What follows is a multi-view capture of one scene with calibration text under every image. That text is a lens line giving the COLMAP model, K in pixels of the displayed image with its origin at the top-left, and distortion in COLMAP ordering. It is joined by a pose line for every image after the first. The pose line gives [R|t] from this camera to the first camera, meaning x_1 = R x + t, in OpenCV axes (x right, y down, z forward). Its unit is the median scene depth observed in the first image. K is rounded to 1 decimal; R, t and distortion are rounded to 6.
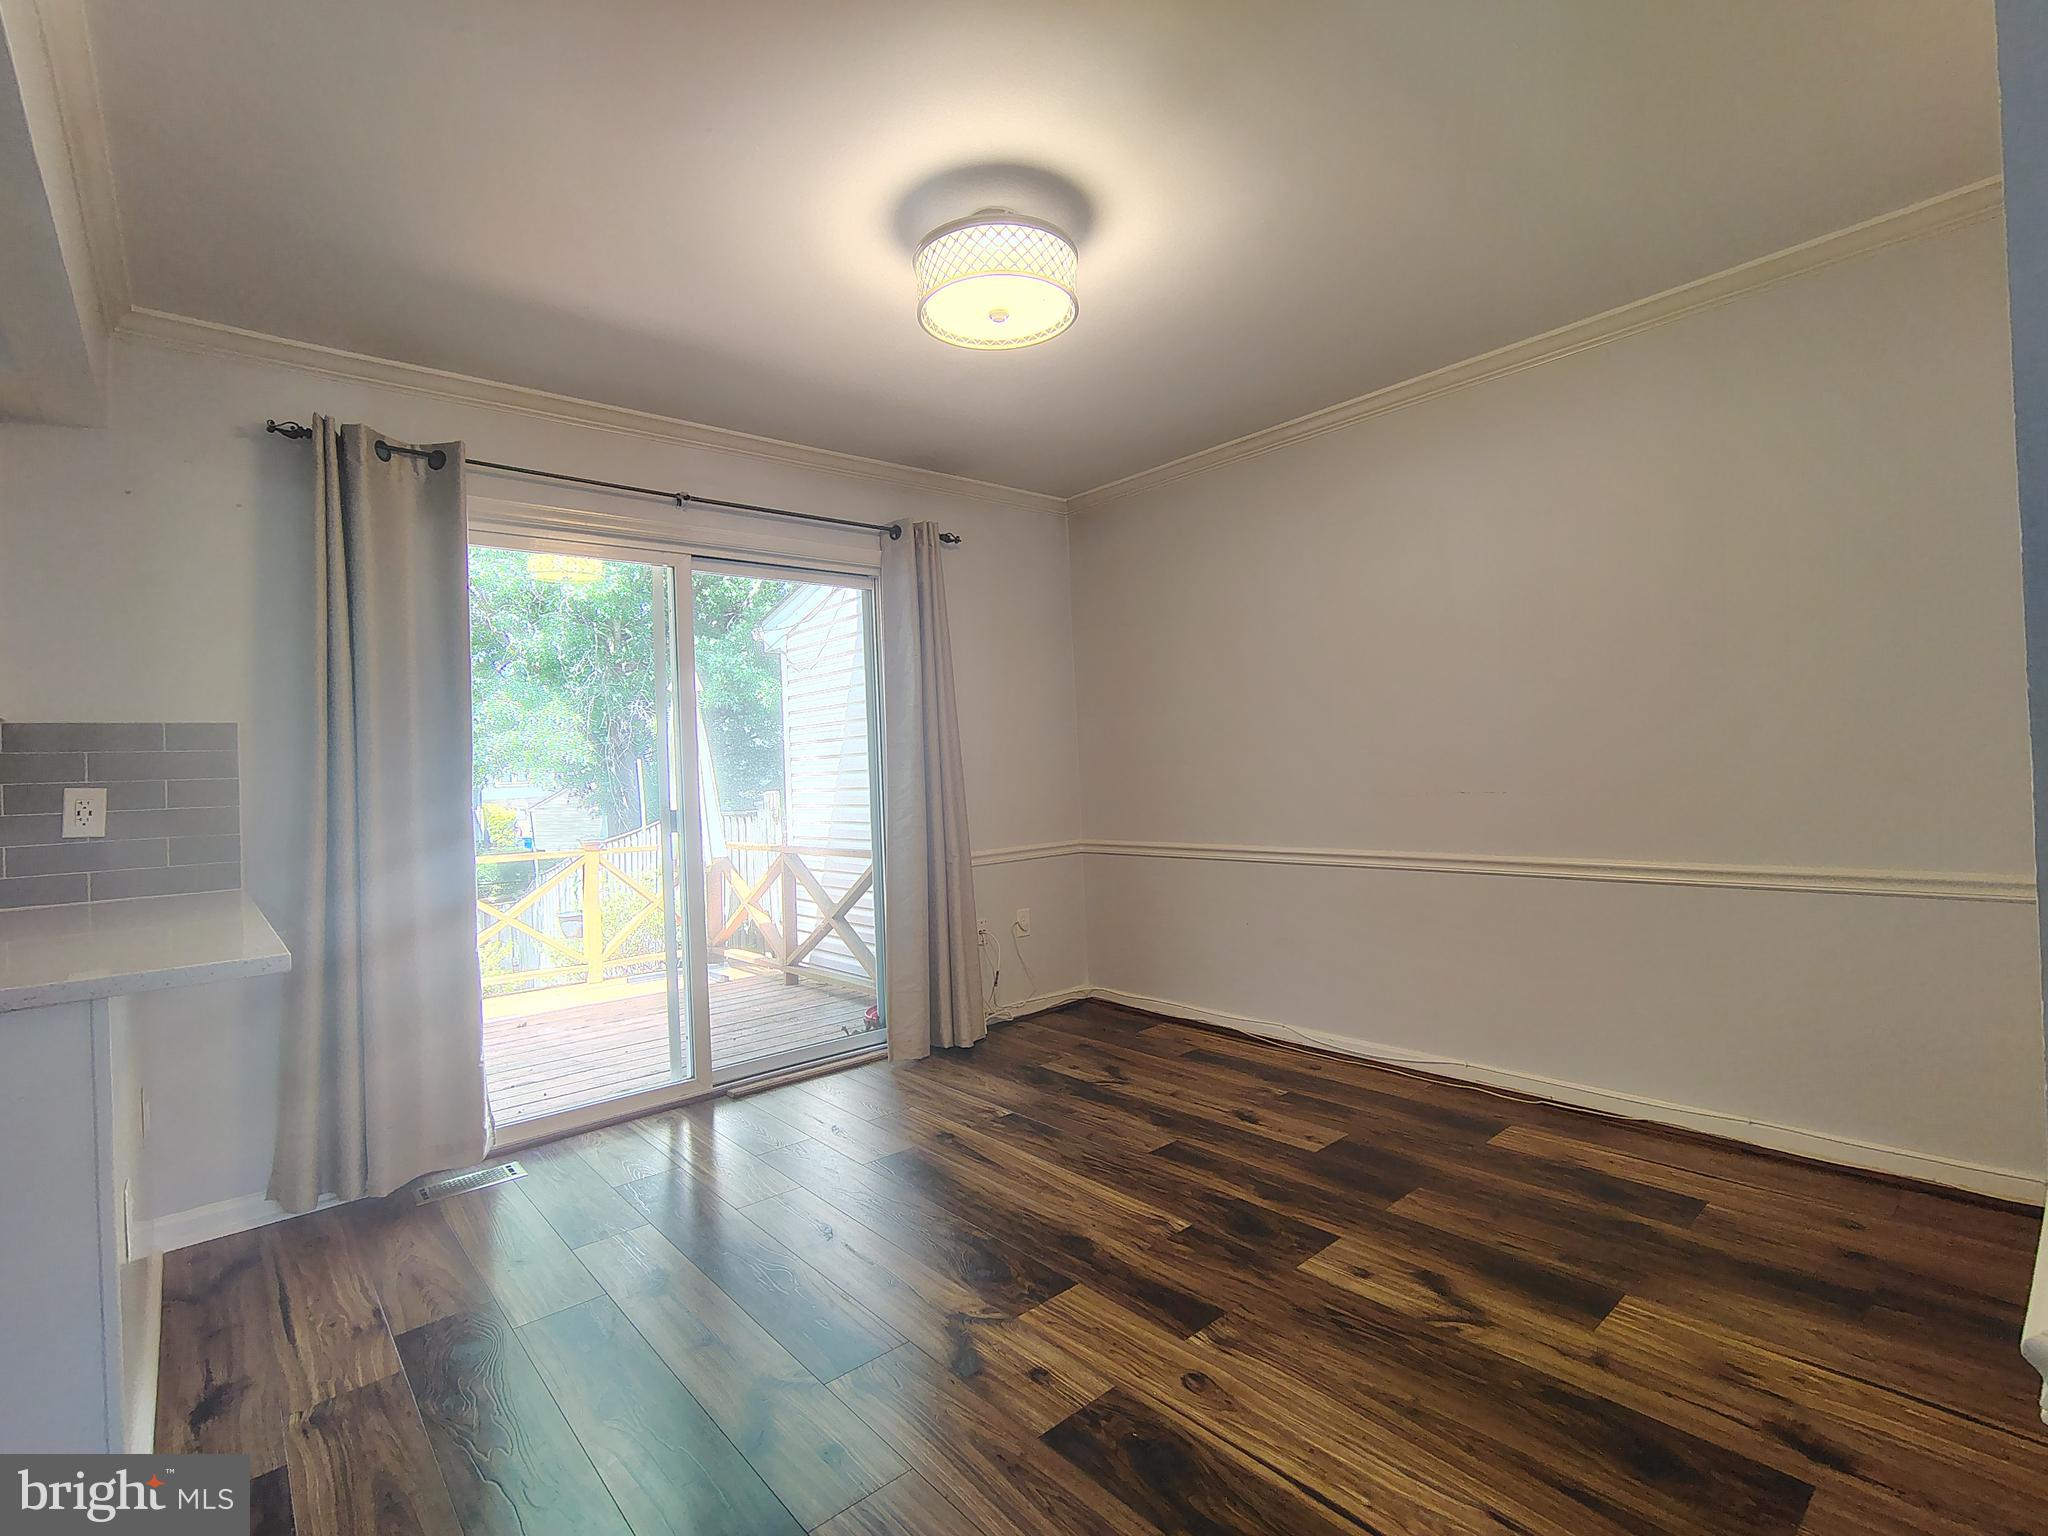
lens RADIAL K [[946.5, 0, 1024.0], [0, 946.5, 768.0], [0, 0, 1]] dist [0.002831, -0.000041]
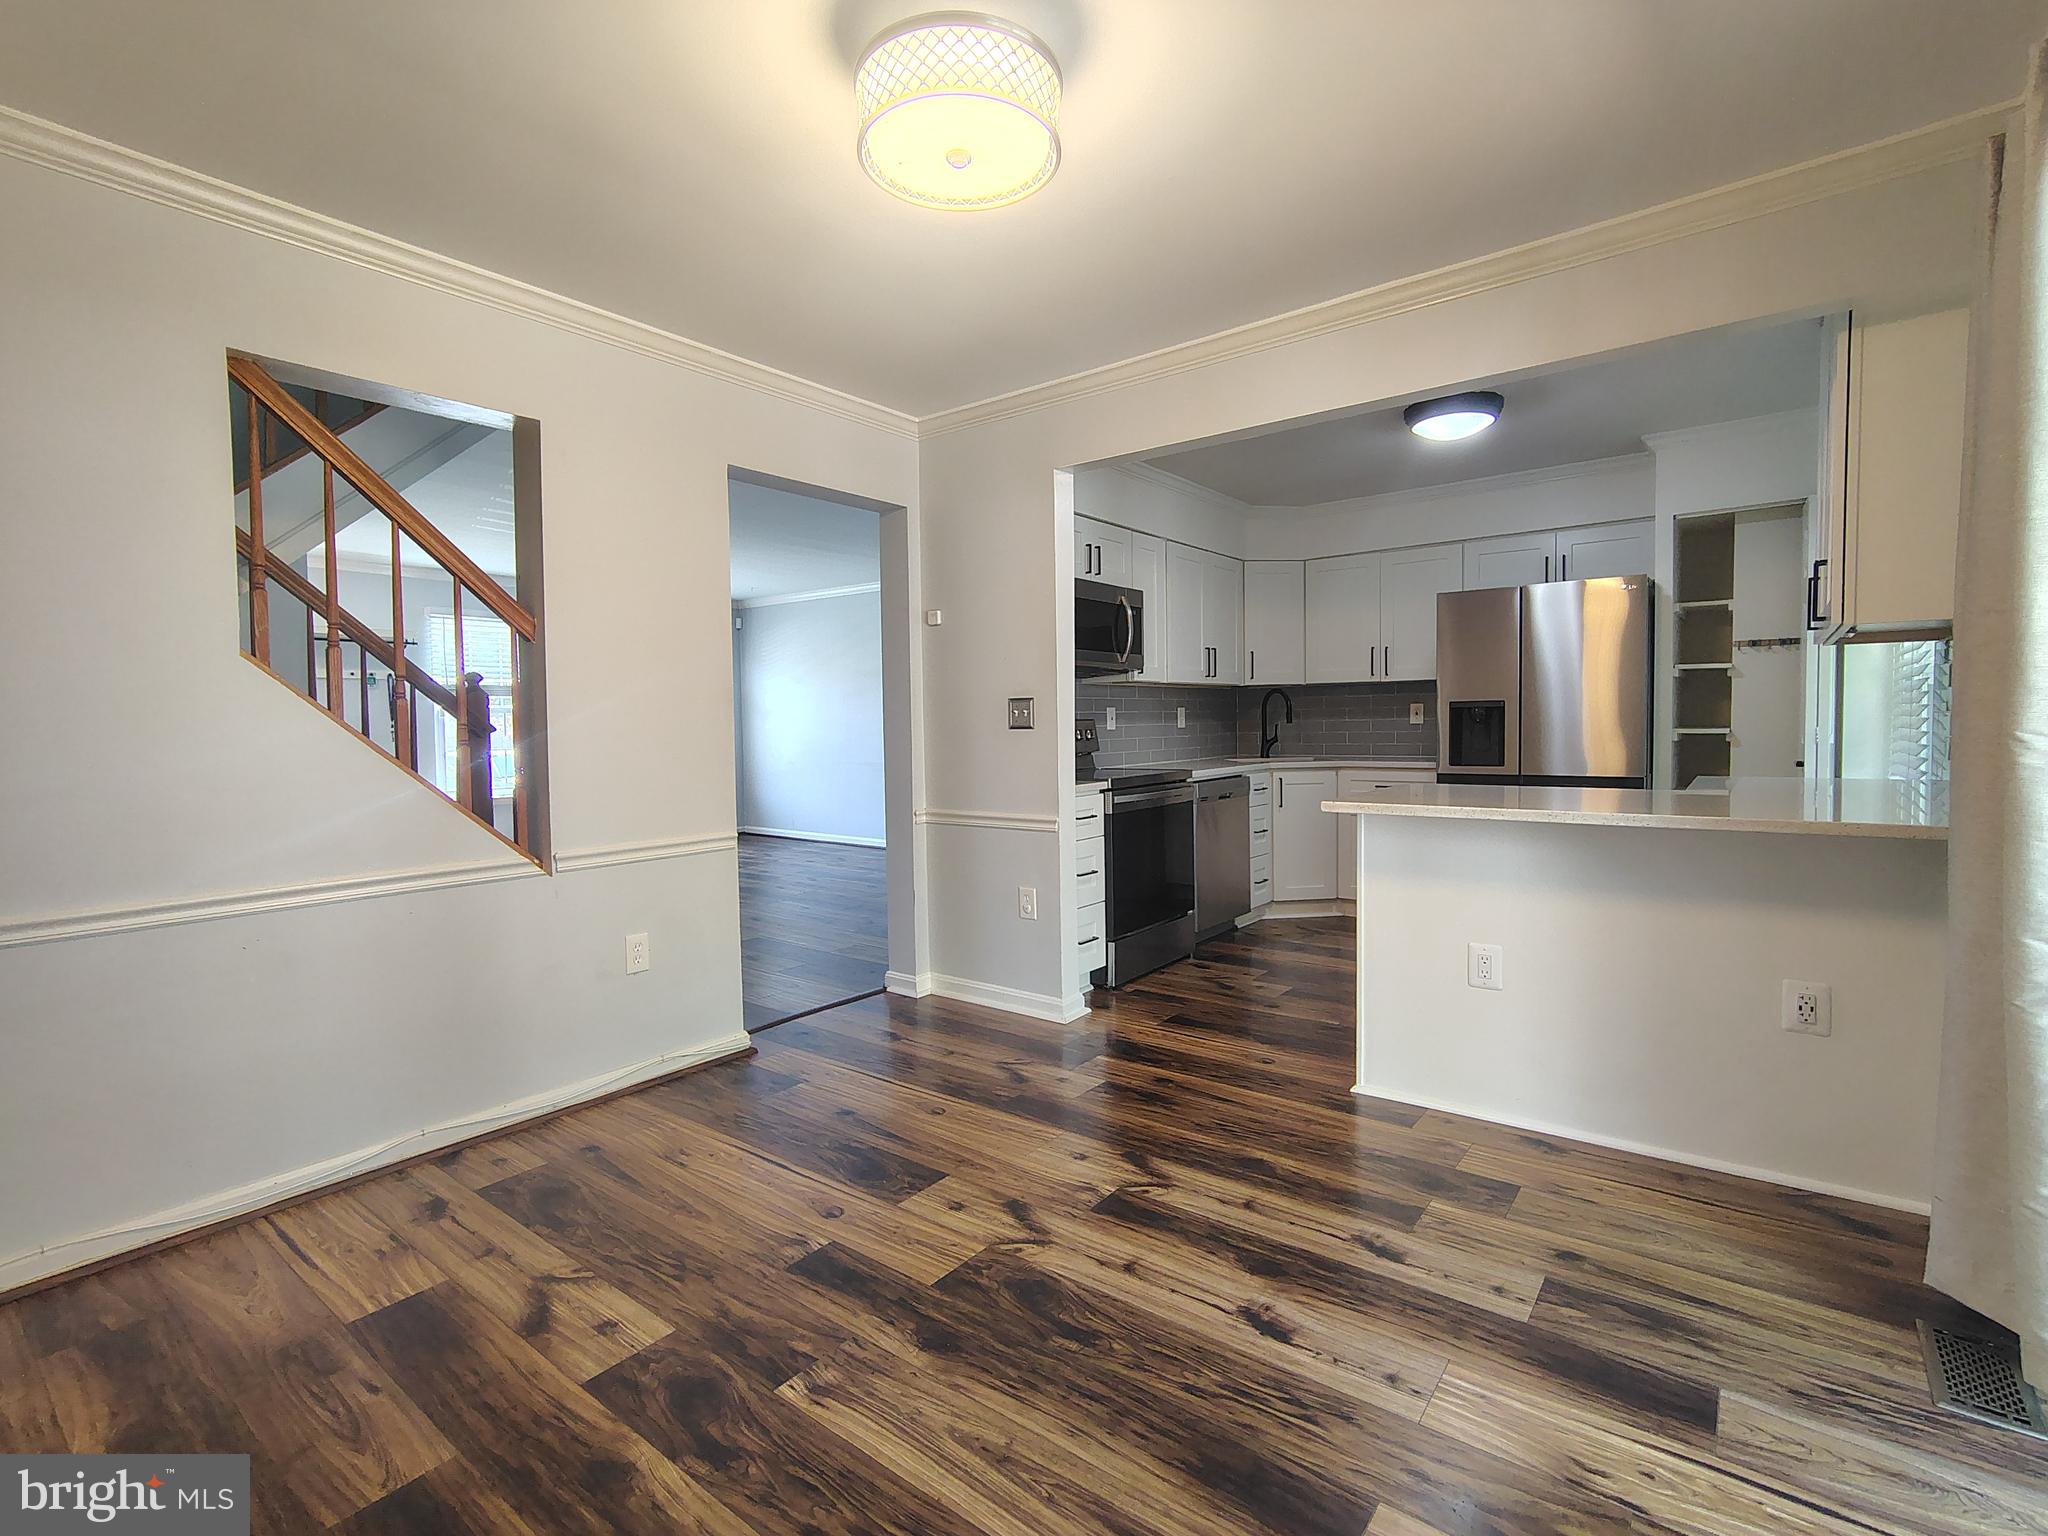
lens RADIAL K [[946.5, 0, 1024.0], [0, 946.5, 768.0], [0, 0, 1]] dist [0.002831, -0.000041]
pose [[-0.978785, 0.067170, -0.193568, 0.119496], [0.058550, 0.997036, 0.049919, -0.003312], [0.196347, 0.037527, -0.979816, 2.014109]]
